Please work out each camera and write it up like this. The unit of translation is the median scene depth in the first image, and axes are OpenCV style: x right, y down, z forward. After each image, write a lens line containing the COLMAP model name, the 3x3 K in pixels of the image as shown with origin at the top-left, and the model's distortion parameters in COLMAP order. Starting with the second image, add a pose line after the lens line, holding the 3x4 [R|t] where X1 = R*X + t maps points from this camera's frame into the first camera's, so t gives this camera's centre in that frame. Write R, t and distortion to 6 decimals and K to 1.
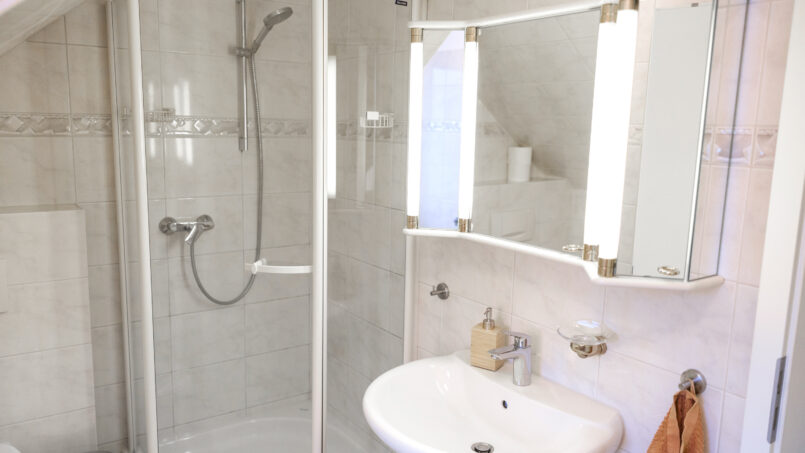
lens RADIAL K [[620.9, 0, 380.4], [0, 620.9, 229.2], [0, 0, 1]] dist [0.003985, -0.003635]
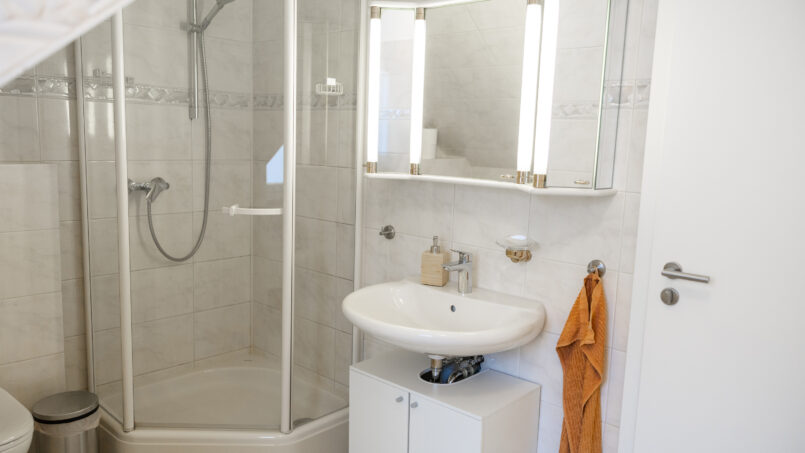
lens RADIAL K [[620.9, 0, 380.4], [0, 620.9, 229.2], [0, 0, 1]] dist [0.003985, -0.003635]
pose [[0.979439, -0.016569, 0.201057, -0.177382], [0.018875, 0.999776, -0.009559, 0.120441], [-0.200853, 0.013157, 0.979533, -0.185546]]
